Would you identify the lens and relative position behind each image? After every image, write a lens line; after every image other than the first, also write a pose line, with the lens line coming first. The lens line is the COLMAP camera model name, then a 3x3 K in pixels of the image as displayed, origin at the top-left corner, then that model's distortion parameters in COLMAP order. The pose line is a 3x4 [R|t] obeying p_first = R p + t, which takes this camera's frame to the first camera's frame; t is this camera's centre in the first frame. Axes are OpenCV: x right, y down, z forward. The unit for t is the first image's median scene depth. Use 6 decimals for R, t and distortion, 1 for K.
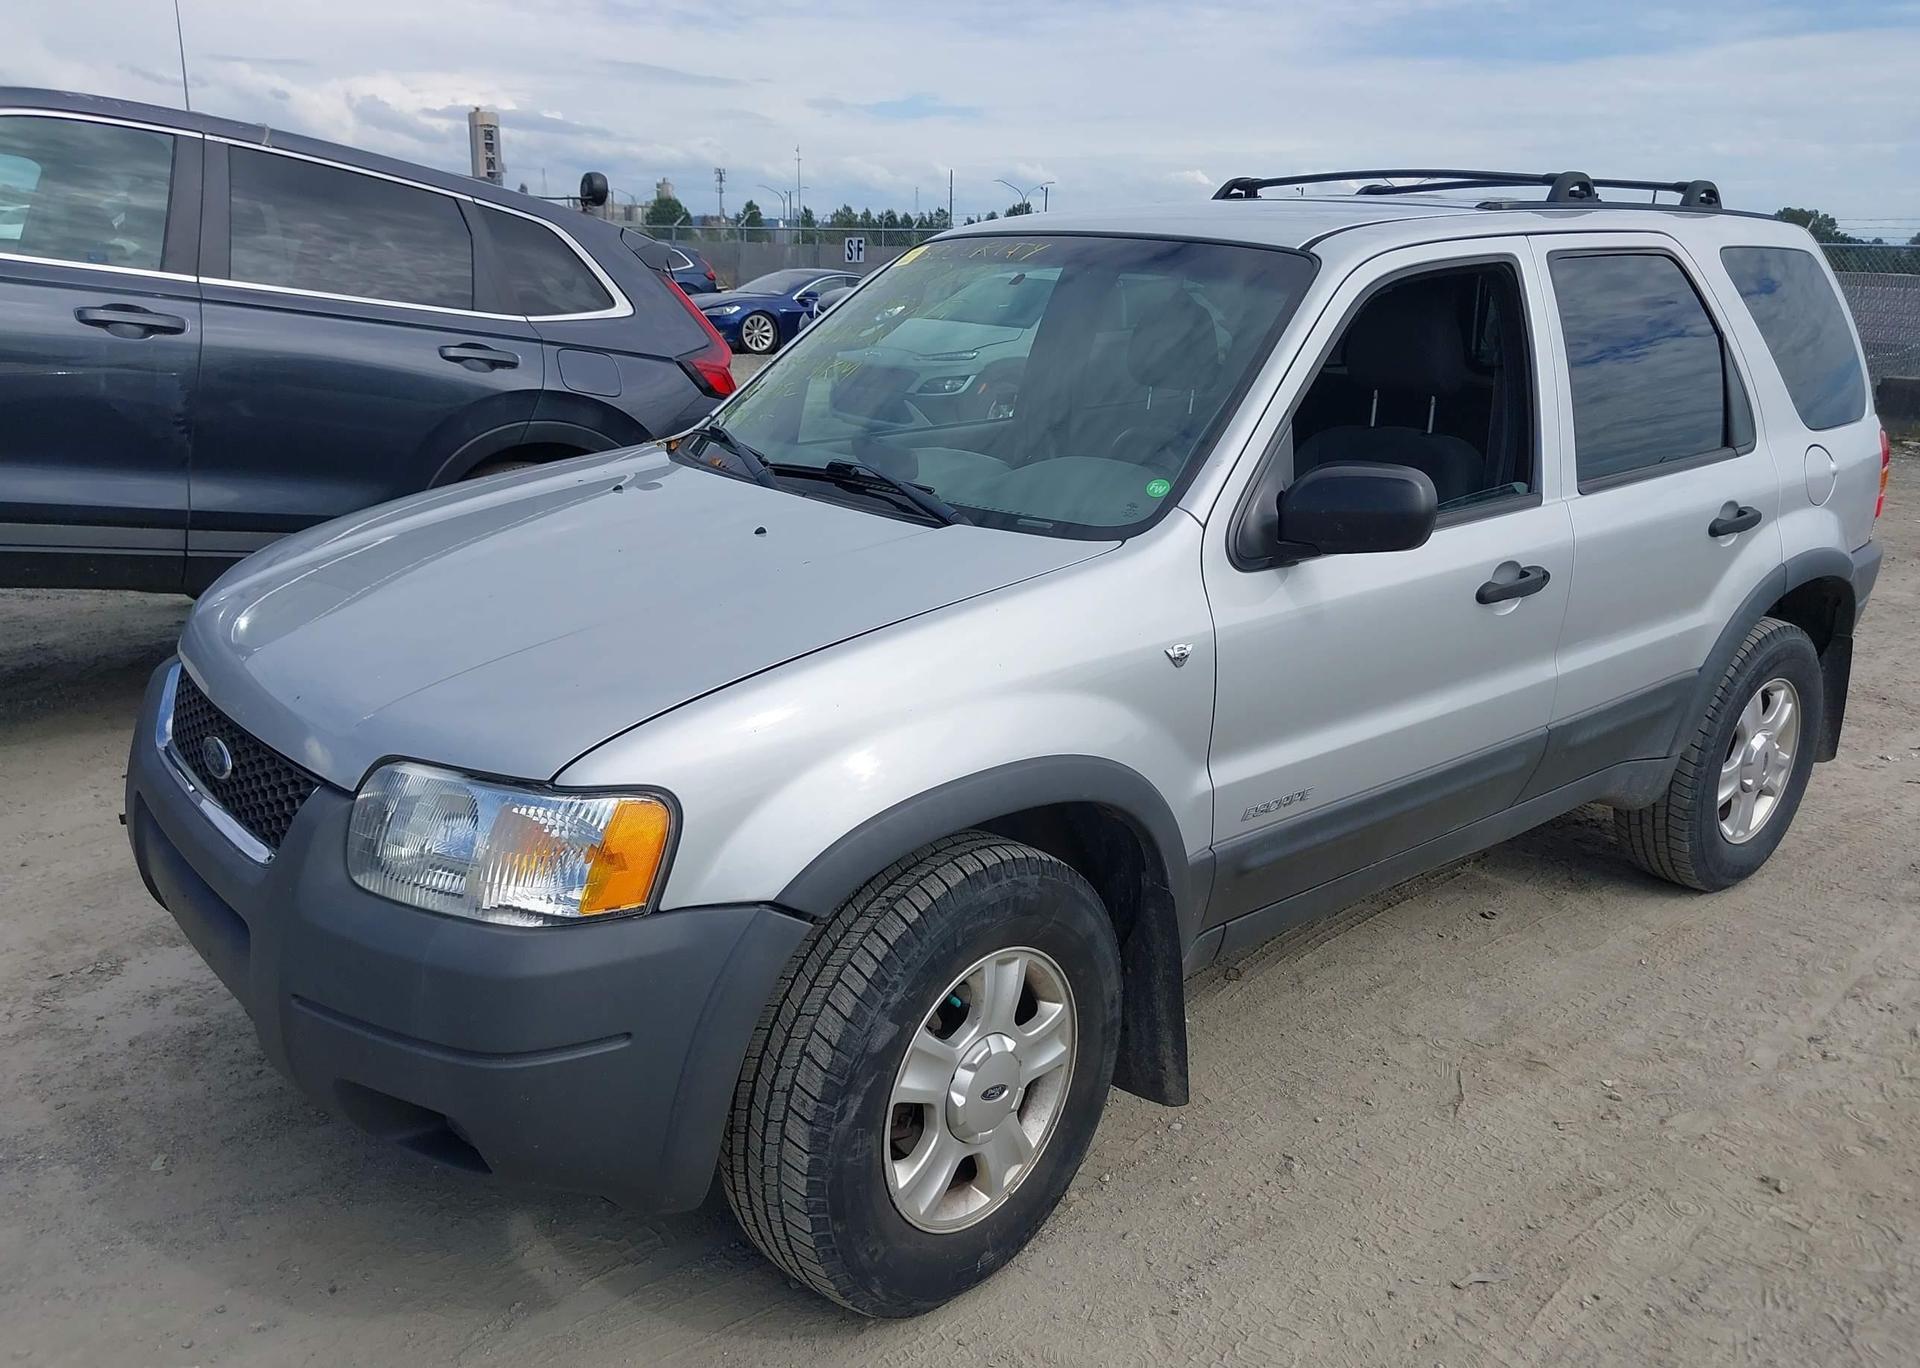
lens RADIAL K [[1559.6, 0, 960.0], [0, 1559.6, 684.0], [0, 0, 1]] dist [0.010161, -0.008122]
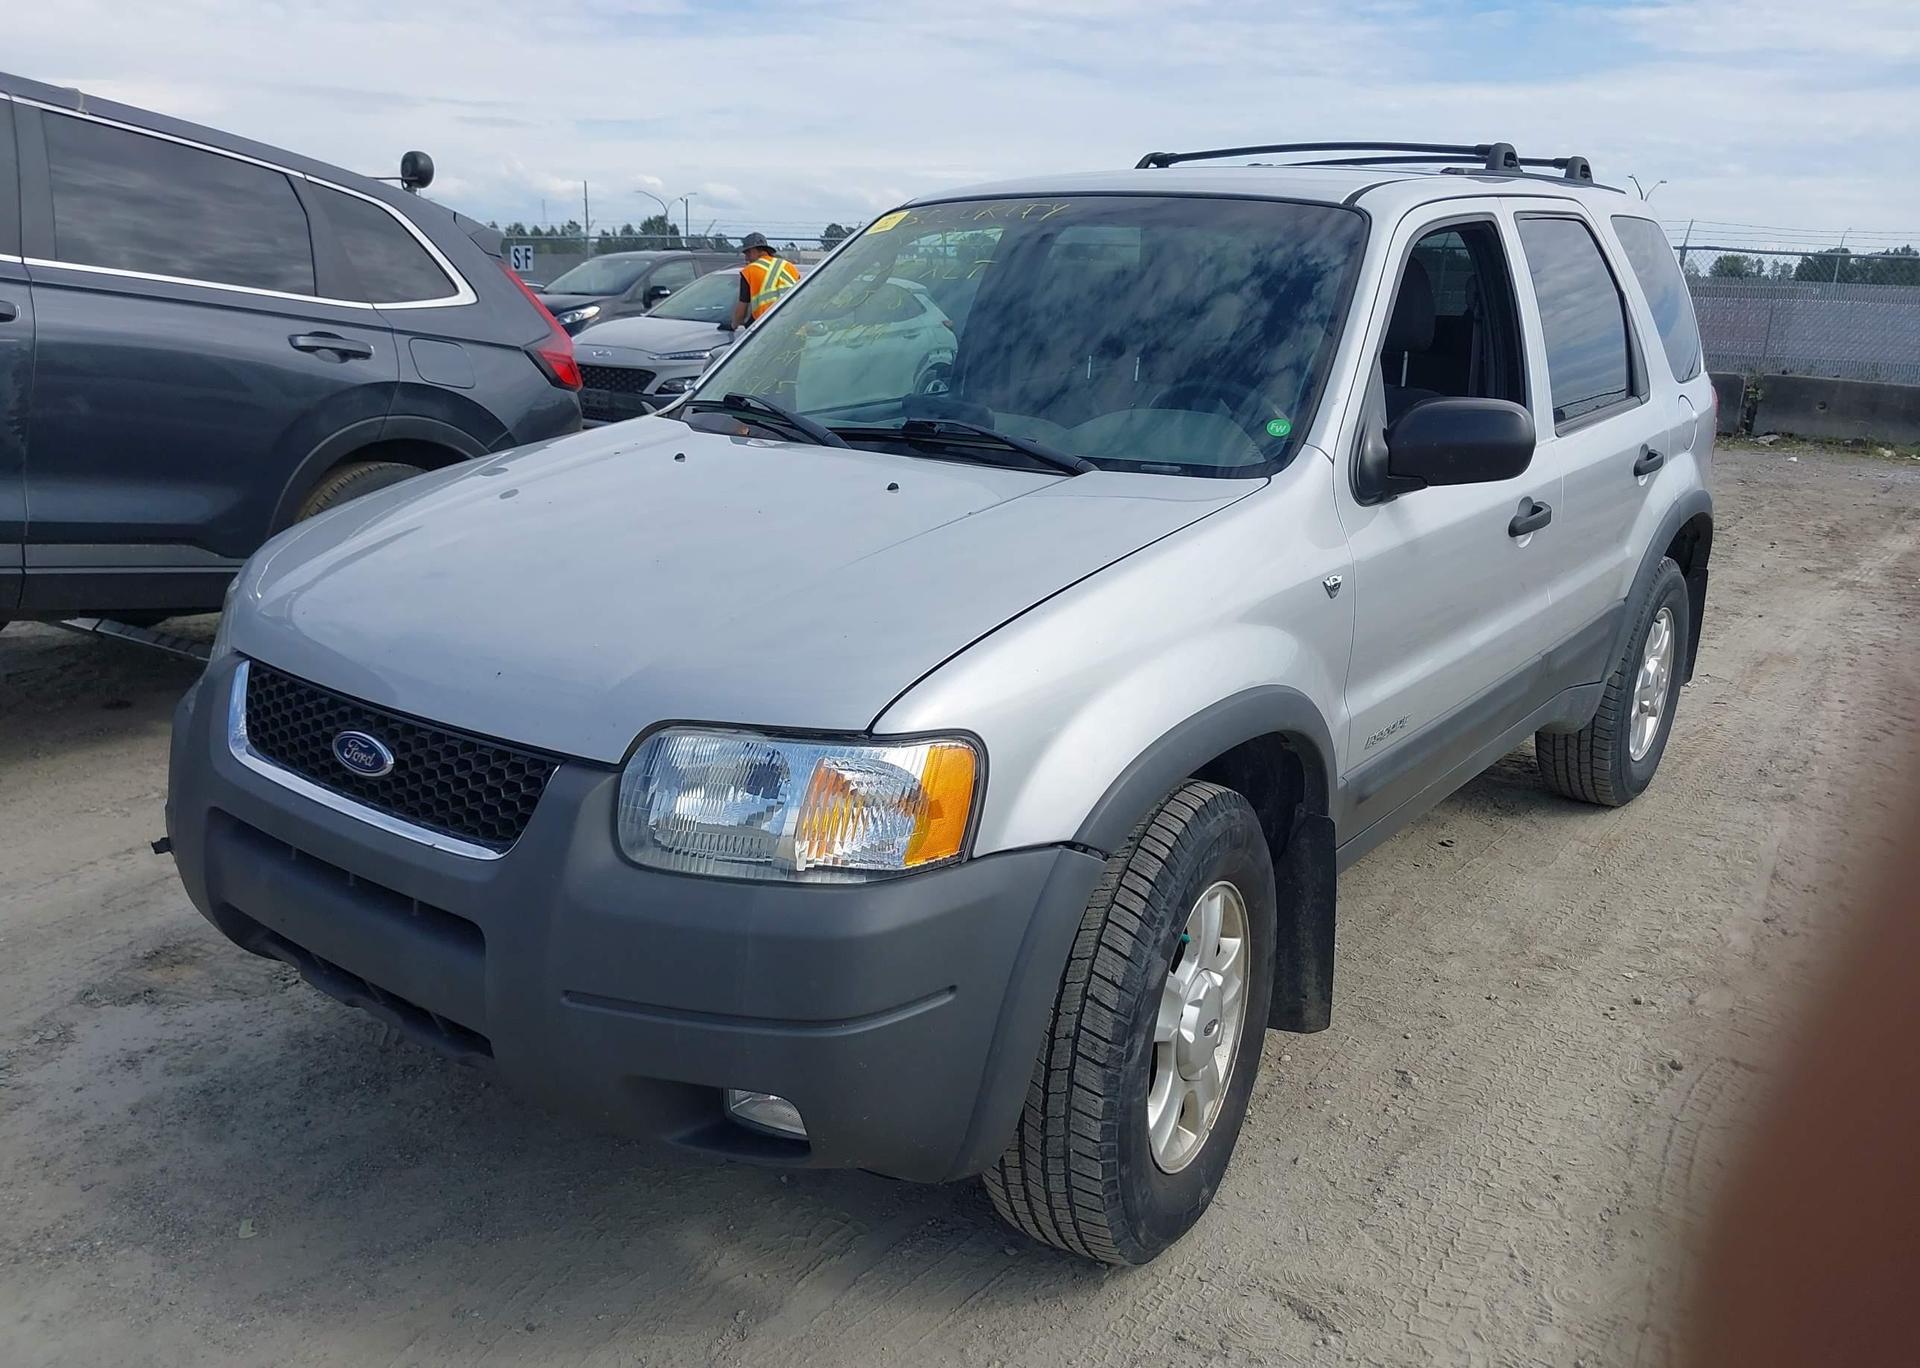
lens RADIAL K [[1576.5, 0, 971.4], [0, 1576.5, 675.8], [0, 0, 1]] dist [0.008632, -0.014901]
pose [[0.972815, -0.064324, 0.222473, -0.306310], [0.067839, 0.997663, -0.008184, 0.031089], [-0.221426, 0.023054, 0.974905, 0.035547]]
